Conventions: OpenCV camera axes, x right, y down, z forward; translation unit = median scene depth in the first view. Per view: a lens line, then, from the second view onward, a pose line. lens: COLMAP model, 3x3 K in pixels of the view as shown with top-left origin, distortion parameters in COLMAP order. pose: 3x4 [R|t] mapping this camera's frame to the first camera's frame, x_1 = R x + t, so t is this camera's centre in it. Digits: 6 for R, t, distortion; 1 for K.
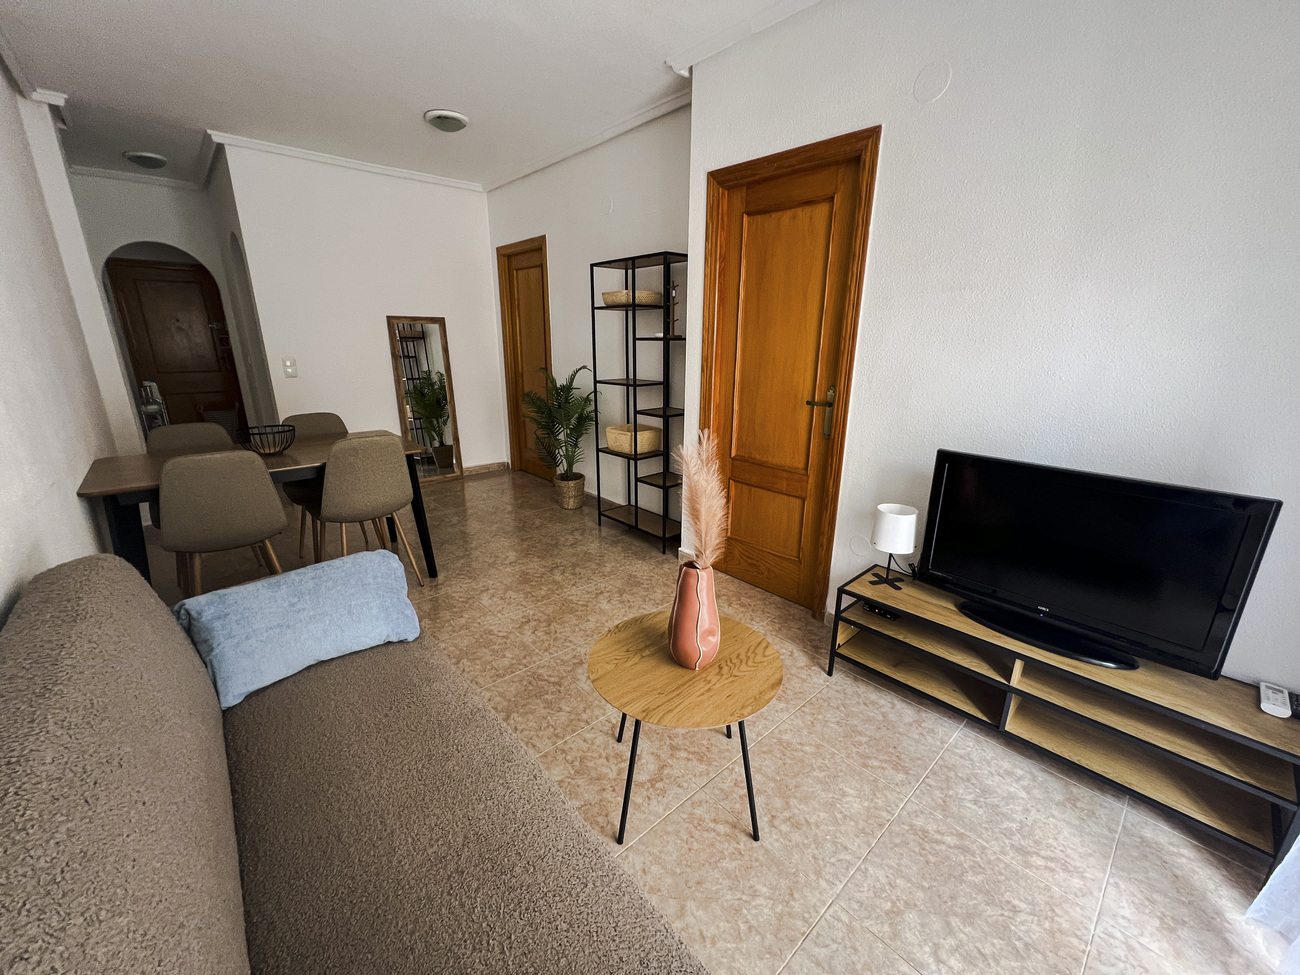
lens RADIAL K [[520.3, 0, 650.0], [0, 520.3, 487.5], [0, 0, 1]] dist [0.001482, 0.000193]
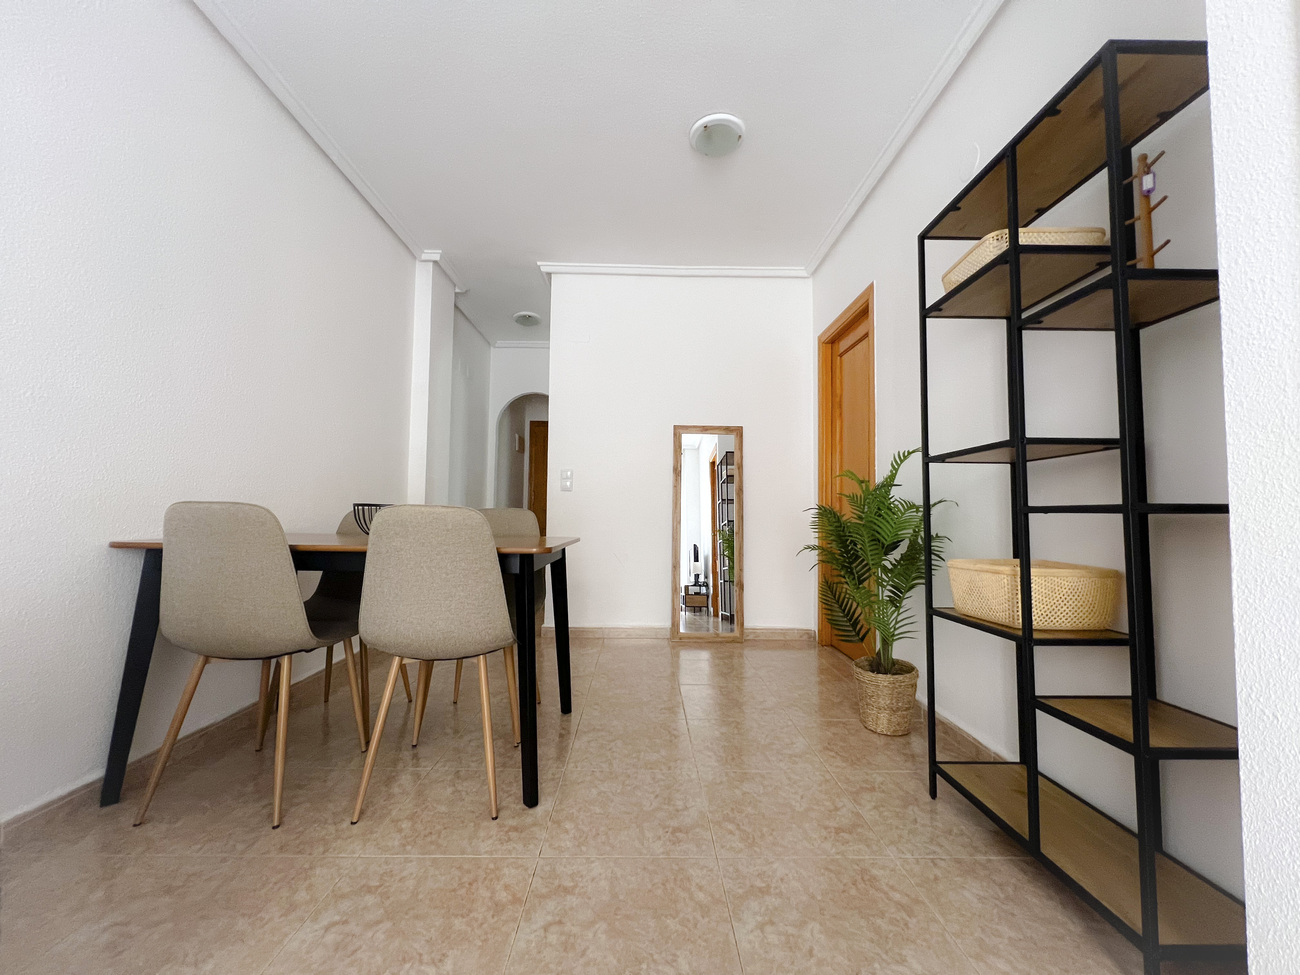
lens RADIAL K [[520.3, 0, 650.0], [0, 520.3, 487.5], [0, 0, 1]] dist [0.001482, 0.000193]
pose [[0.751731, -0.030706, -0.658755, 0.015382], [-0.191796, 0.945557, -0.262939, -0.008869], [0.630964, 0.324006, 0.704915, 0.515403]]
